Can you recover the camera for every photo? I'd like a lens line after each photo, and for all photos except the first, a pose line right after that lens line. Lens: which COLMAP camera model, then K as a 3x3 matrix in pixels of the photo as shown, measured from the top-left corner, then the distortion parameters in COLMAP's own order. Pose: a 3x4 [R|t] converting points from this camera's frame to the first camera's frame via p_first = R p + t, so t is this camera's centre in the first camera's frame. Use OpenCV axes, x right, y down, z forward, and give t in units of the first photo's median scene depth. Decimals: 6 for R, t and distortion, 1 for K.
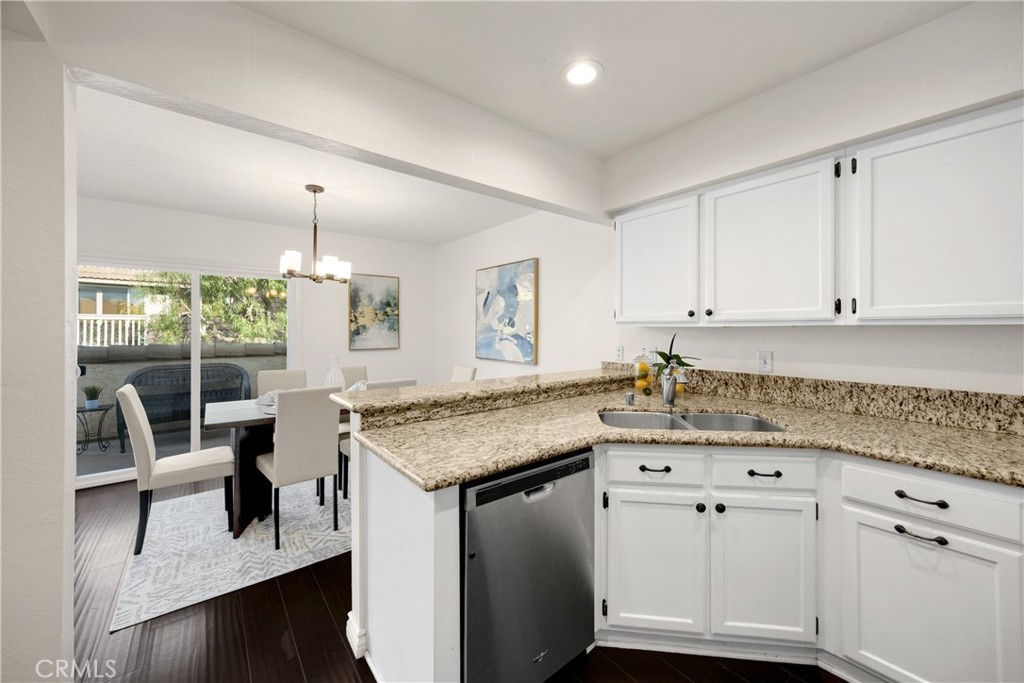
lens RADIAL K [[386.4, 0, 515.0], [0, 386.4, 331.8], [0, 0, 1]] dist [-0.002494, 0.000004]
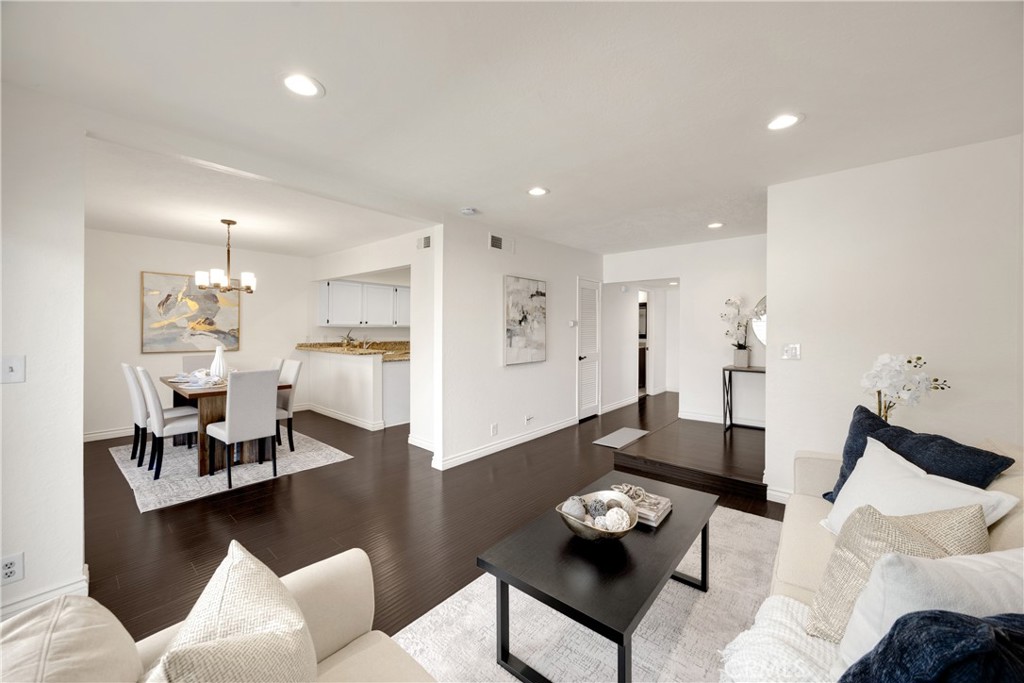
lens RADIAL K [[386.4, 0, 516.1], [0, 386.4, 332.6], [0, 0, 1]] dist [-0.002494, 0.000004]
pose [[-0.187701, -0.010394, 0.982171, -2.030545], [0.000088, 0.999944, 0.010599, -0.000402], [-0.982226, 0.002076, -0.187690, 0.272461]]
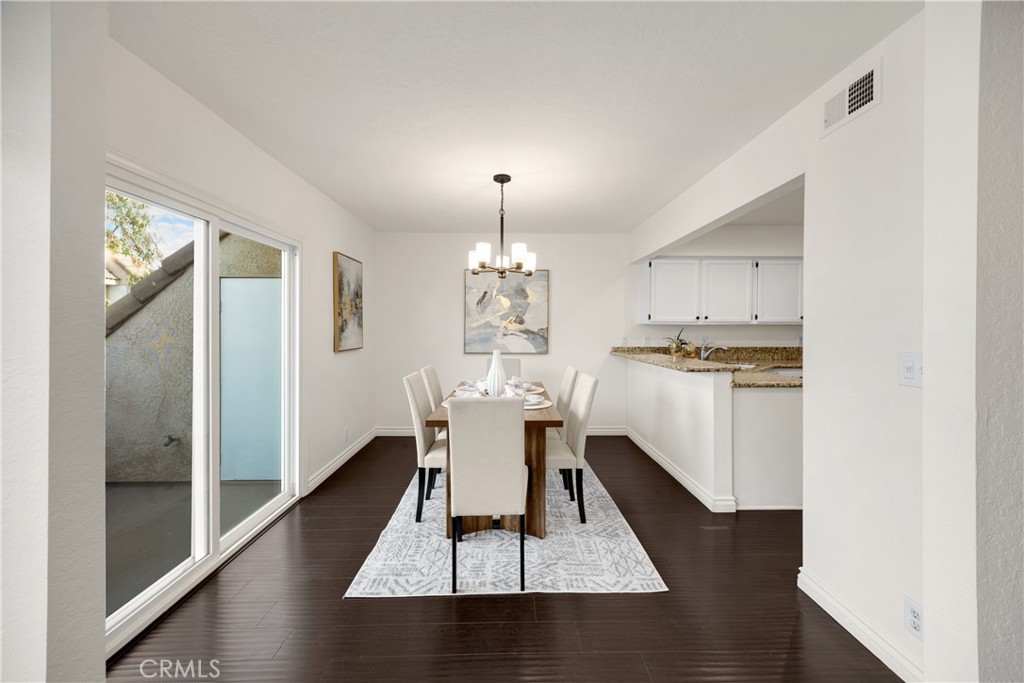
lens RADIAL K [[386.4, 0, 513.4], [0, 386.4, 331.6], [0, 0, 1]] dist [-0.002494, 0.000004]
pose [[0.613318, -0.004800, 0.789822, -1.273916], [0.004419, 0.999987, 0.002646, 0.010900], [-0.789824, 0.001868, 0.613331, 0.383712]]
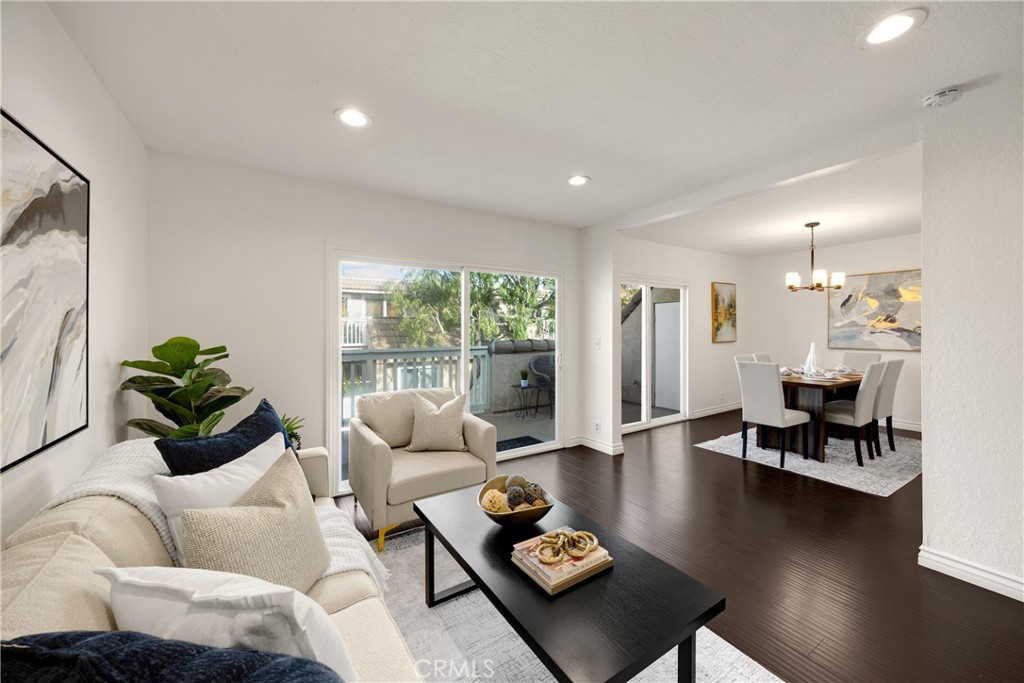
lens RADIAL K [[386.4, 0, 516.5], [0, 386.4, 330.0], [0, 0, 1]] dist [-0.002494, 0.000004]
pose [[0.992996, -0.007073, -0.117938, -1.432797], [0.006097, 0.999944, -0.008633, 0.020870], [0.117992, 0.007854, 0.992983, -0.529484]]
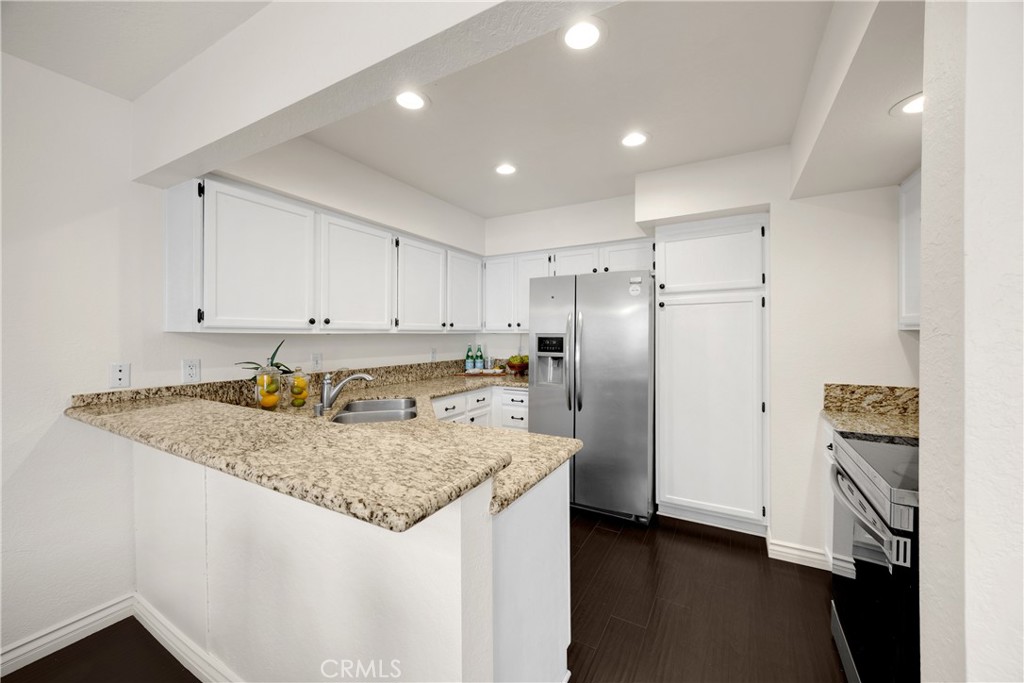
lens RADIAL K [[386.4, 0, 517.4], [0, 386.4, 338.0], [0, 0, 1]] dist [-0.002494, 0.000004]
pose [[-0.377107, -0.009036, 0.926126, -0.540825], [0.006042, 0.999907, 0.012216, -0.007743], [-0.926150, 0.010203, -0.377017, 0.645393]]
